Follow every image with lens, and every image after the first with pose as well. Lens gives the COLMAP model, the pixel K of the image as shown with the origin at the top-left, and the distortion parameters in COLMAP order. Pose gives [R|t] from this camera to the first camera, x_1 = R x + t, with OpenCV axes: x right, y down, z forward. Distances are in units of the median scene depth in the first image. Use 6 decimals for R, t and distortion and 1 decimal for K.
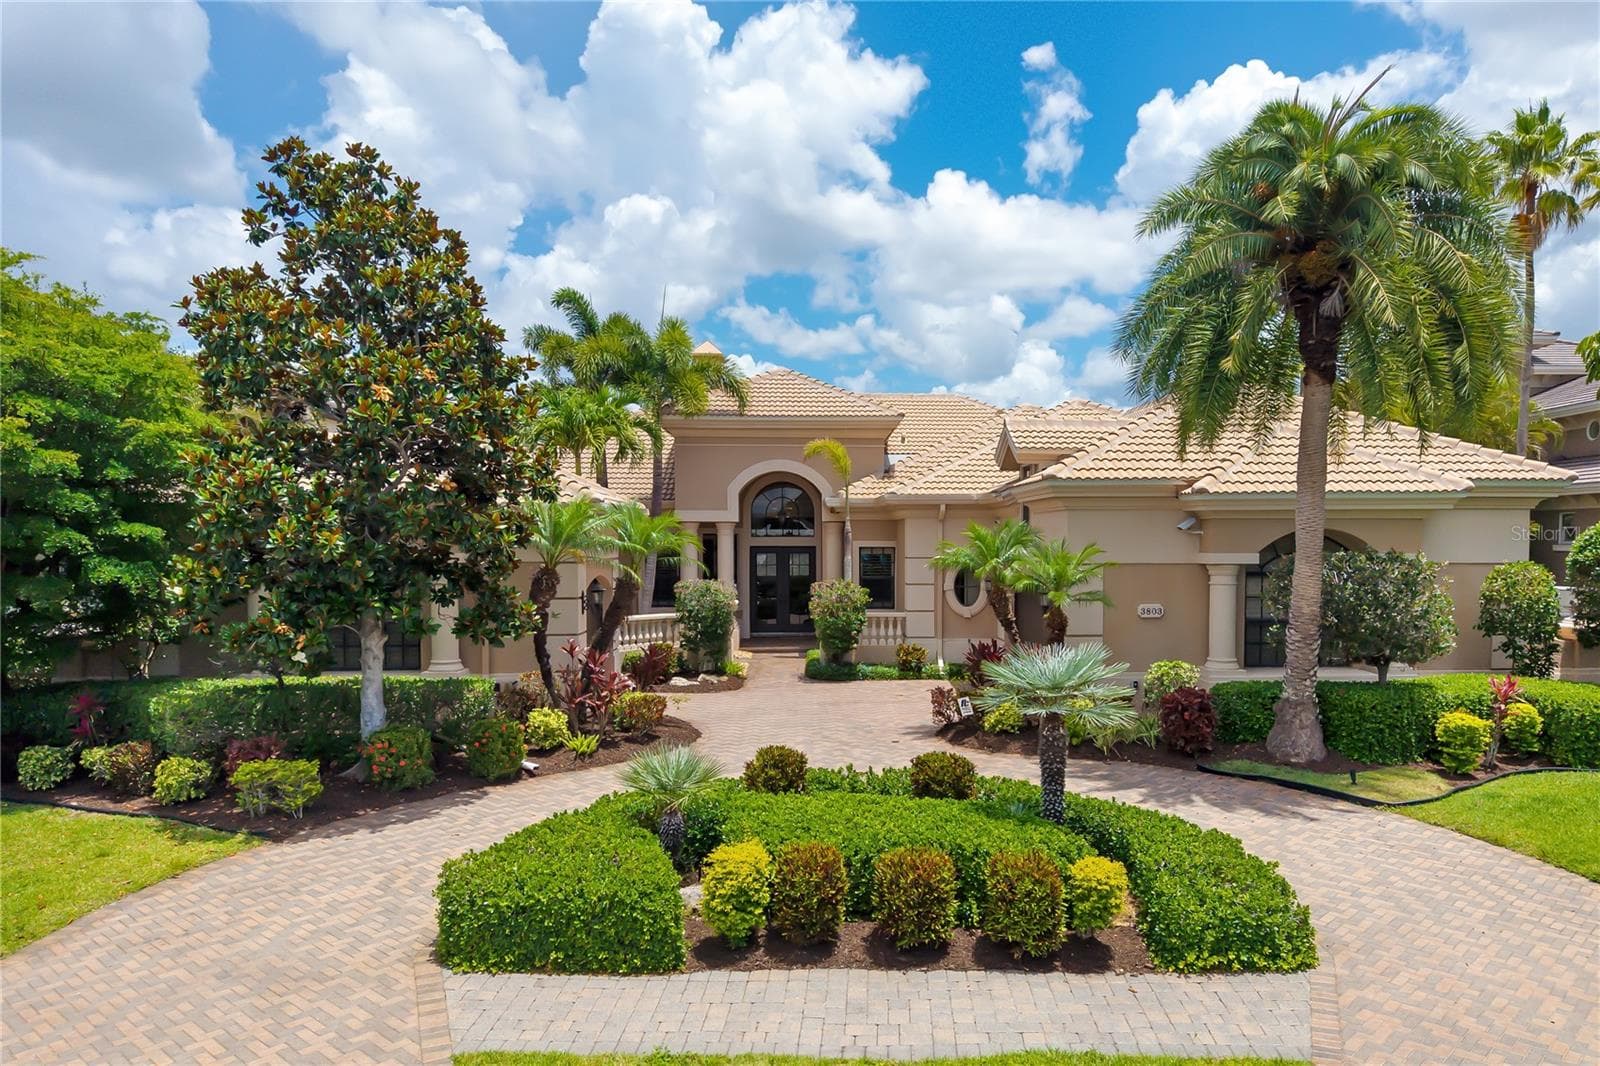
lens RADIAL K [[1151.9, 0, 843.0], [0, 1151.9, 556.6], [0, 0, 1]] dist [0.000317, 0.003362]
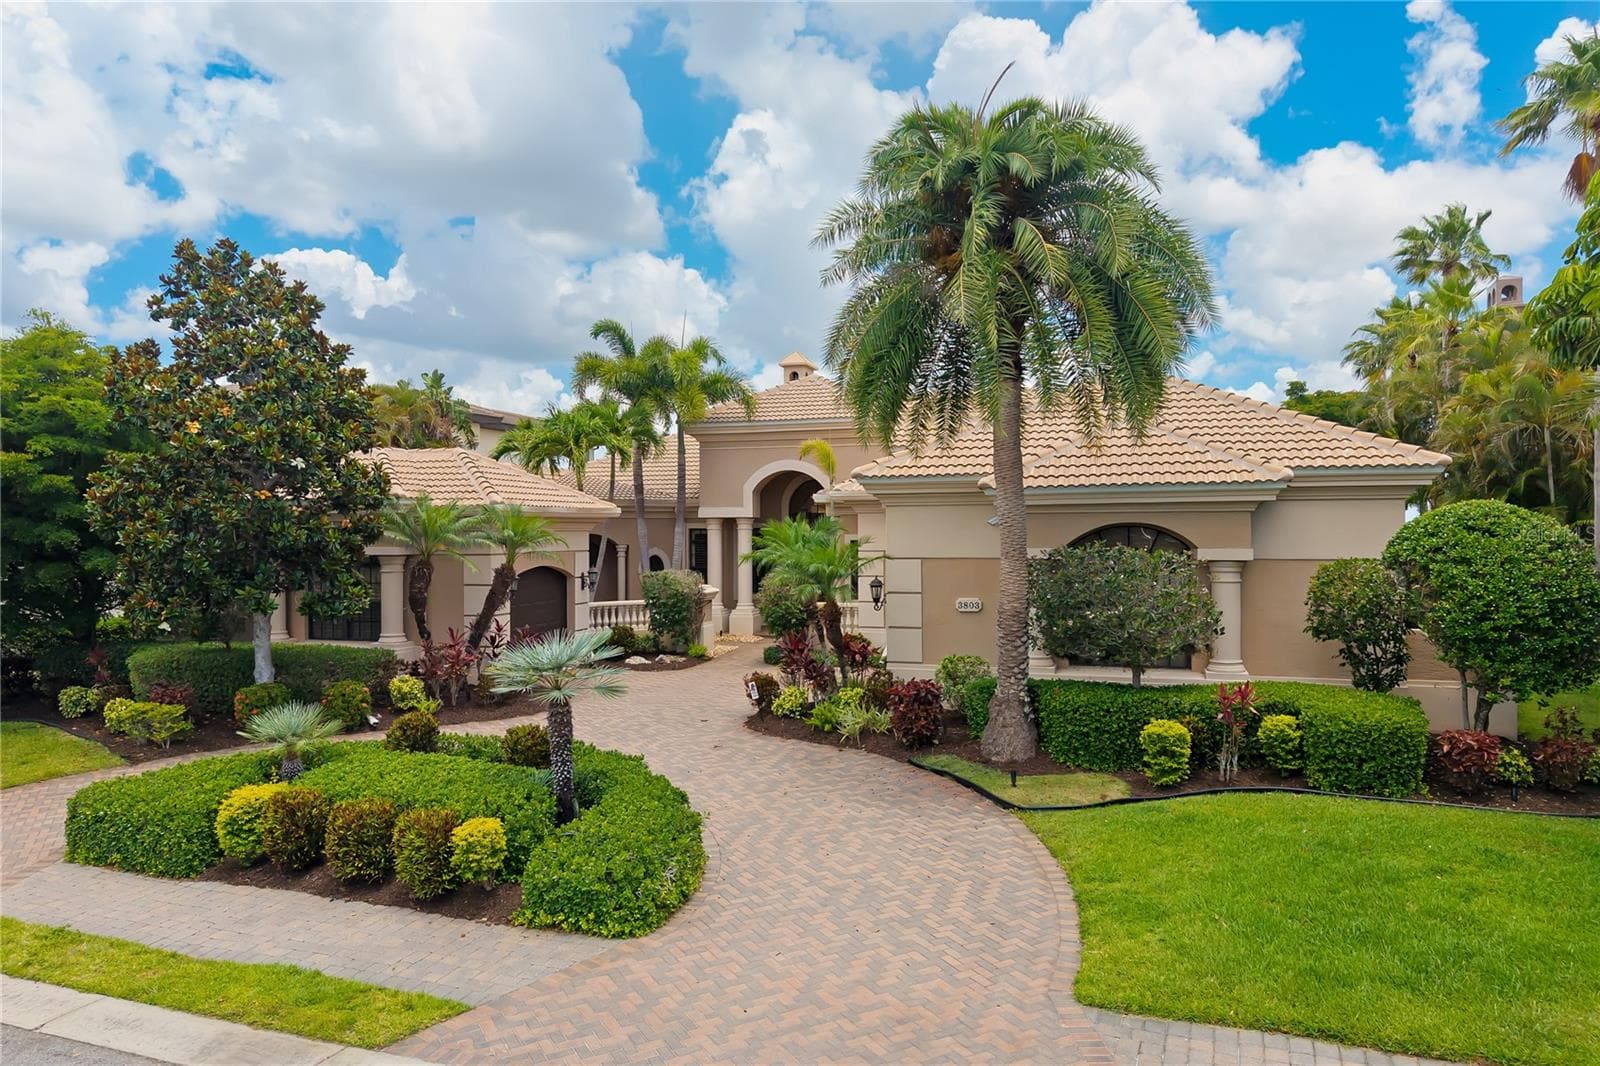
lens RADIAL K [[1111.6, 0, 798.7], [0, 1111.6, 503.9], [0, 0, 1]] dist [-0.000789, -0.002771]
pose [[0.937422, -0.012067, -0.347987, 0.567591], [-0.000936, 0.999308, -0.037173, -0.006204], [0.348195, 0.035172, 0.936762, 0.041258]]
